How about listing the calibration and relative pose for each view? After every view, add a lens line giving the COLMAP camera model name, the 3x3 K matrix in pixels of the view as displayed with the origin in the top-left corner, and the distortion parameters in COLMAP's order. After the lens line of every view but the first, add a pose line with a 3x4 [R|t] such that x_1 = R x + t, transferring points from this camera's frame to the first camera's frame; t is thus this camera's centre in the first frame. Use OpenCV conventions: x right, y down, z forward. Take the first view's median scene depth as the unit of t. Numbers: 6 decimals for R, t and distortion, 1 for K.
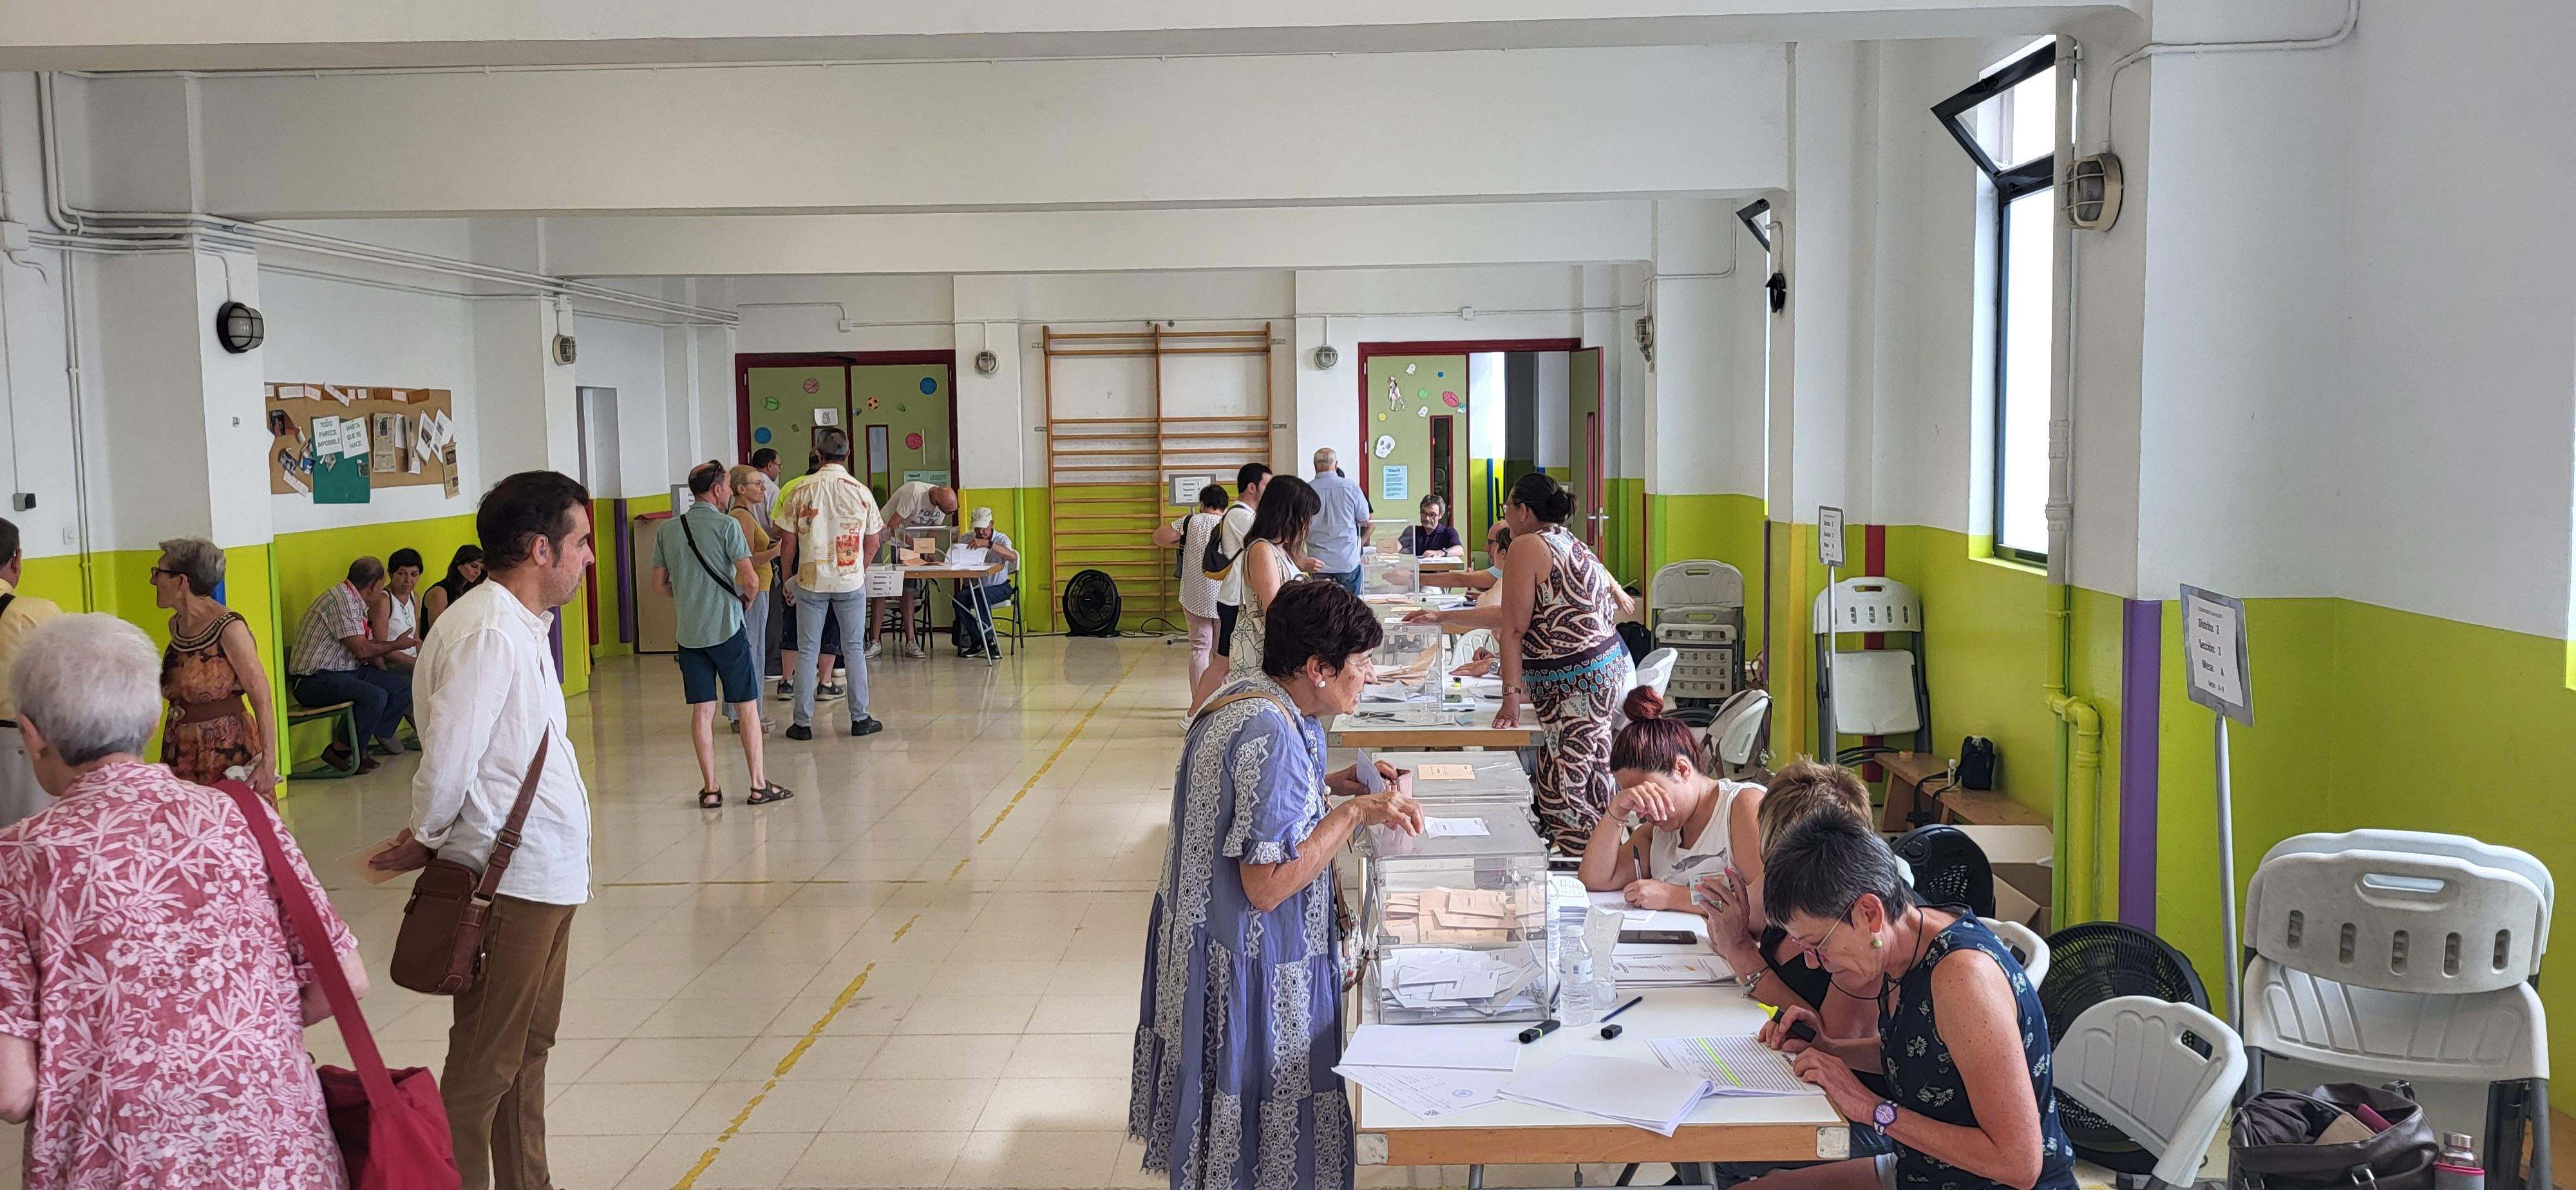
lens RADIAL K [[1848.5, 0, 1288.0], [0, 1848.5, 595.0], [0, 0, 1]] dist [0.049403, -0.034950]
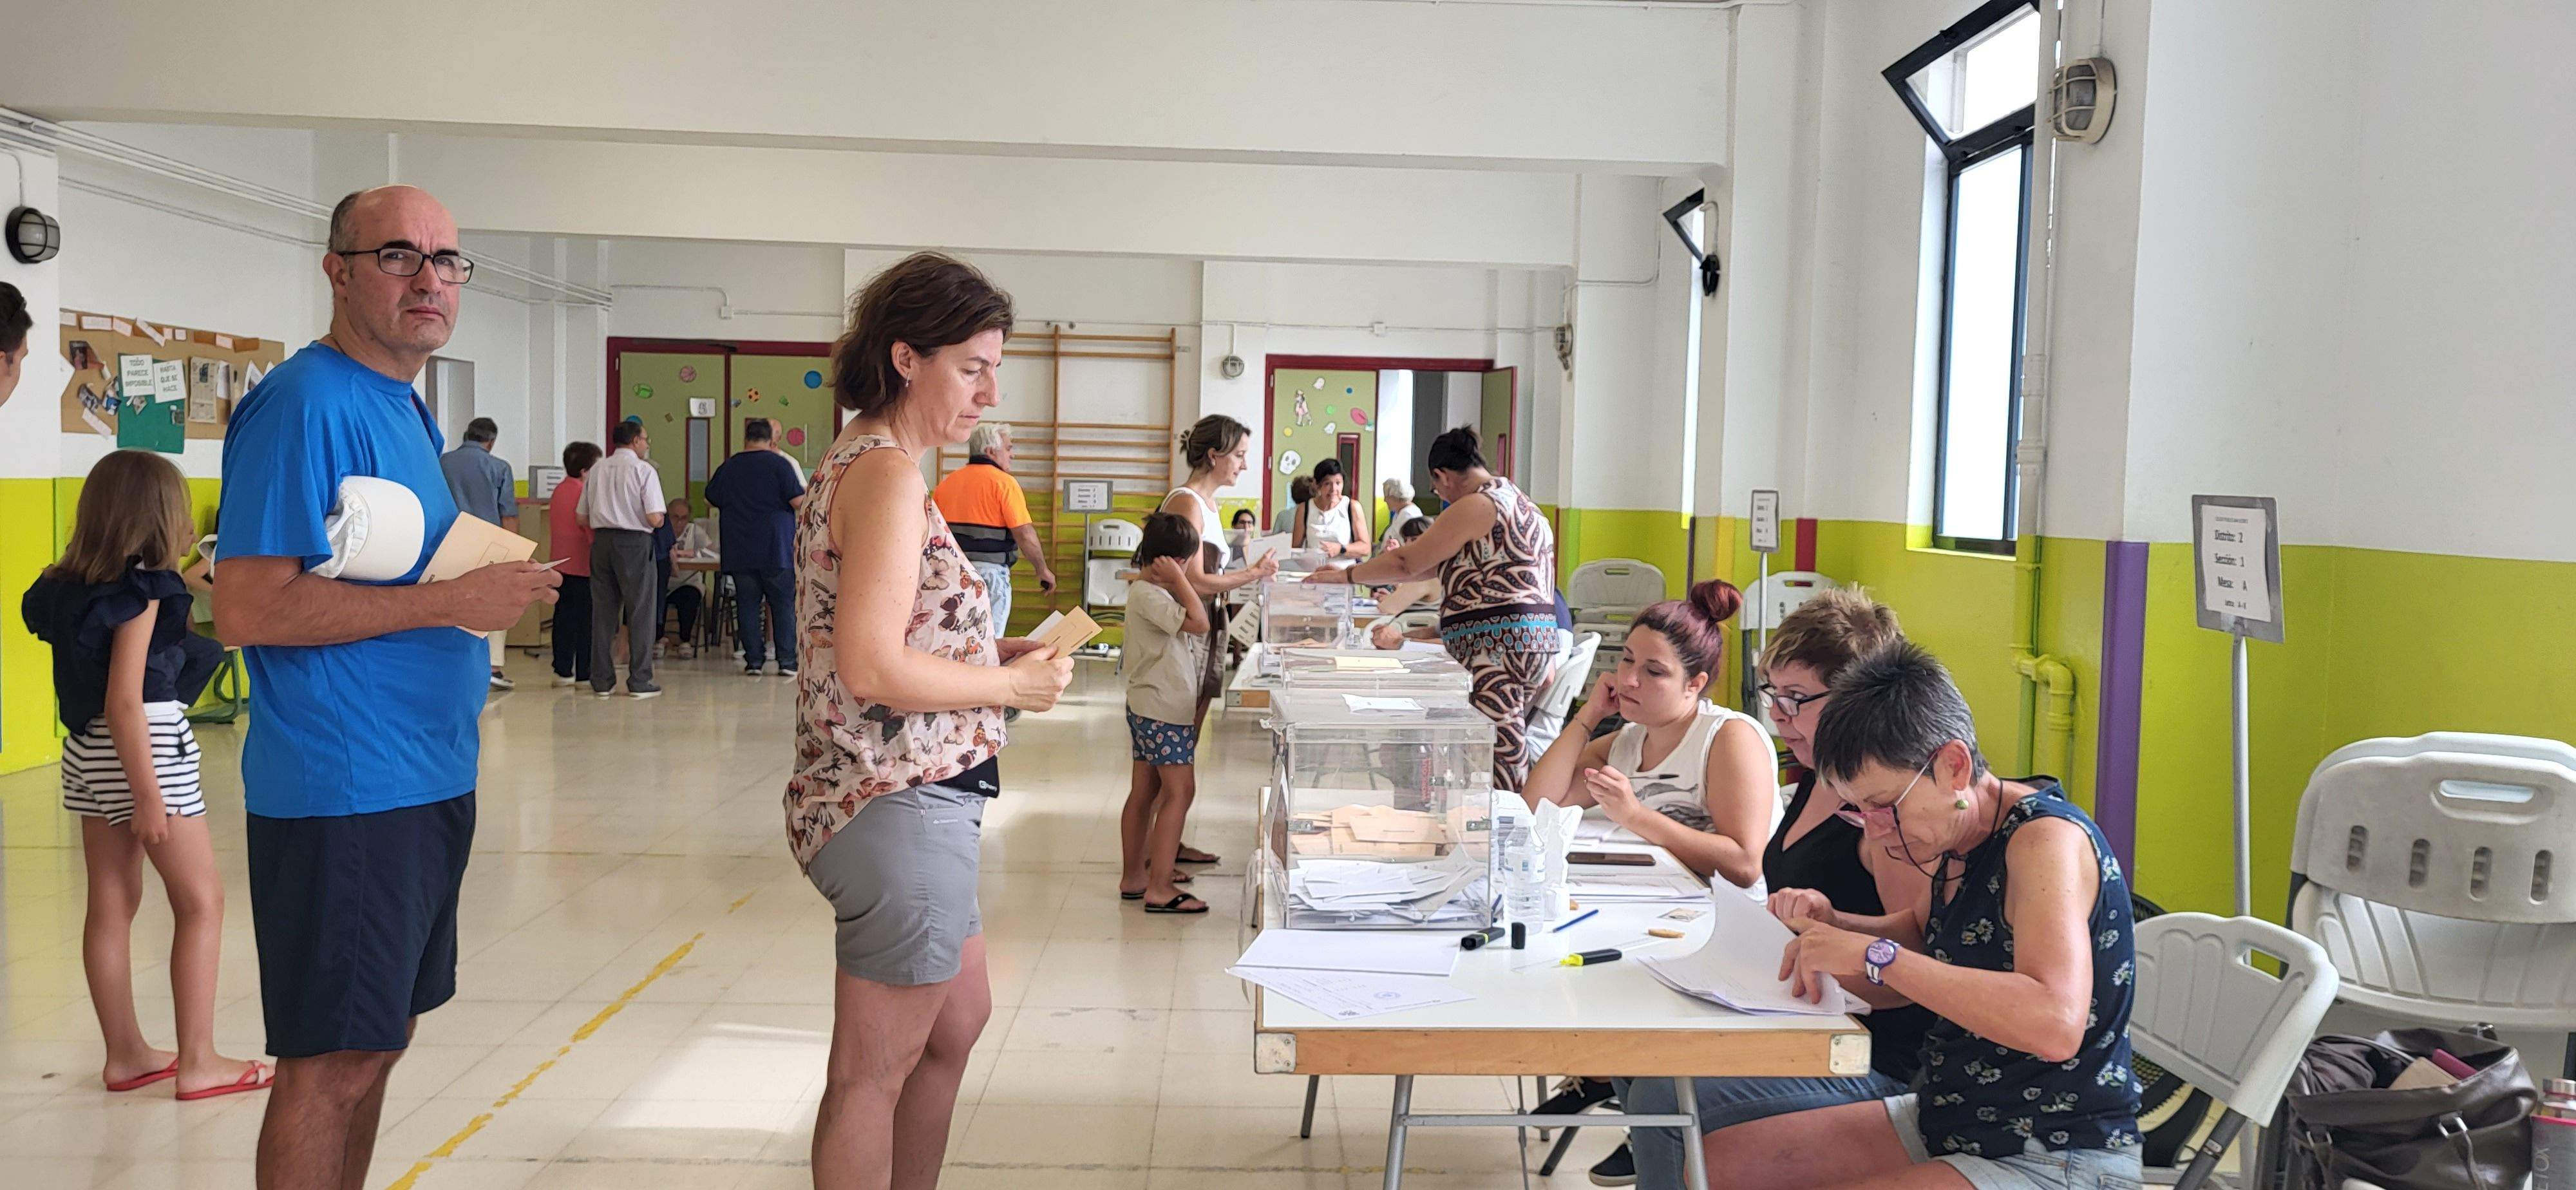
lens RADIAL K [[1857.4, 0, 1293.5], [0, 1857.4, 601.3], [0, 0, 1]] dist [0.044706, -0.032236]
pose [[0.997608, 0.036148, 0.058922, -0.000215], [-0.034456, 0.998971, -0.029480, 0.034613], [-0.059927, 0.027379, 0.997827, 0.054531]]
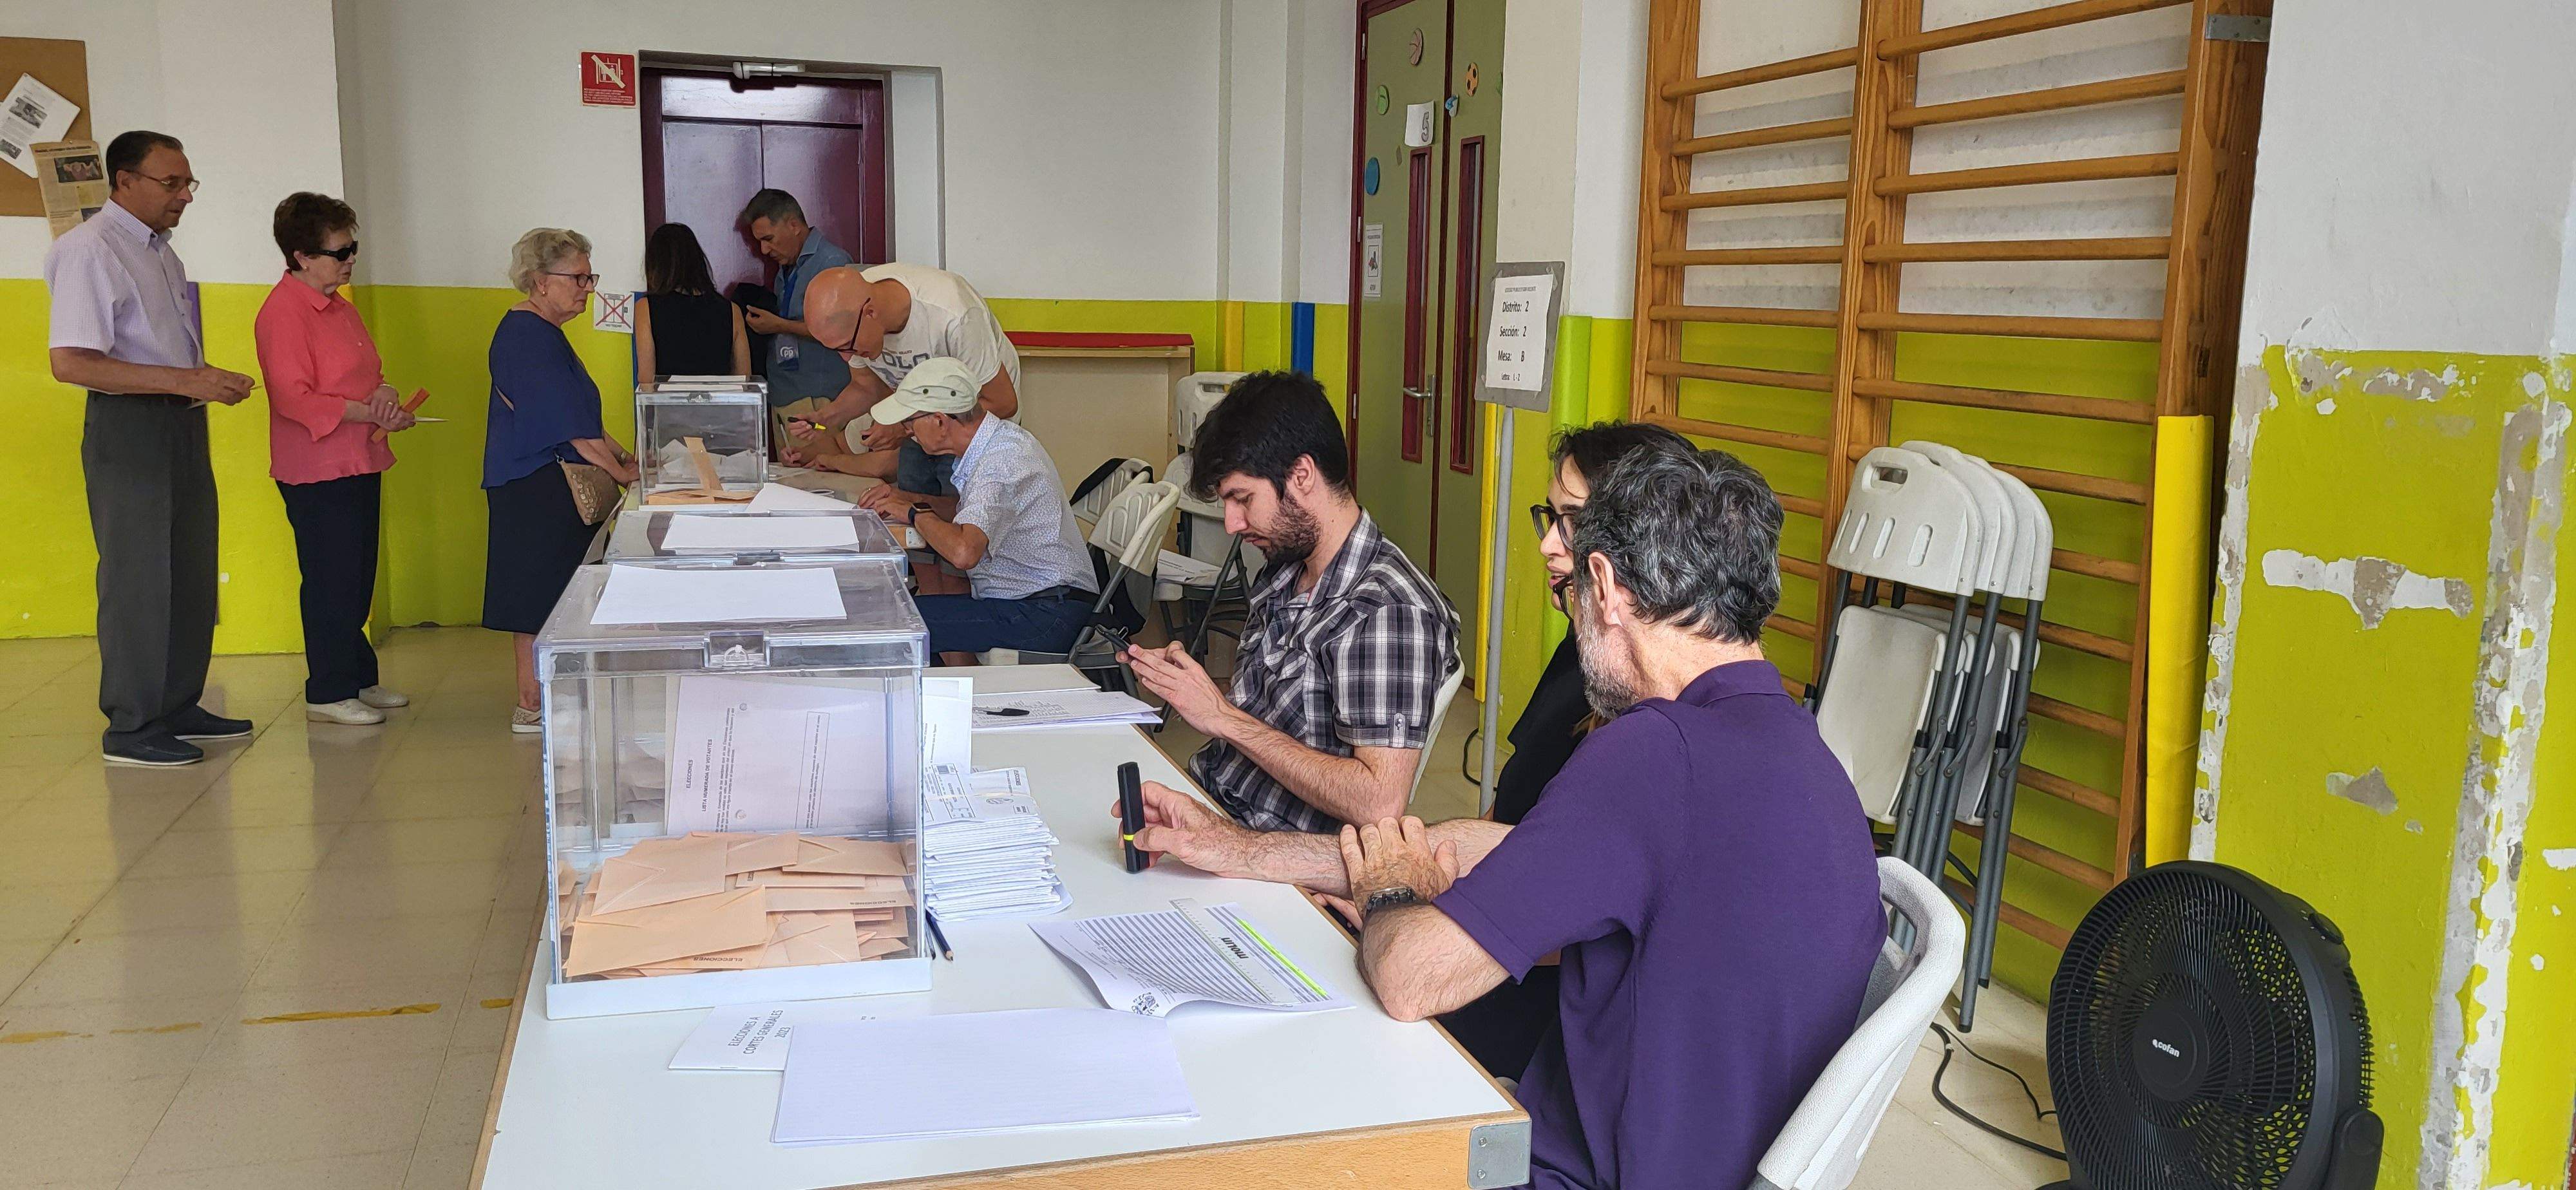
lens RADIAL K [[1848.5, 0, 1288.0], [0, 1848.5, 595.0], [0, 0, 1]] dist [0.049403, -0.034950]
pose [[0.295966, 0.183188, -0.937468, 0.227755], [-0.107016, 0.981618, 0.158029, -0.091920], [0.949185, 0.053553, 0.310130, 1.417254]]
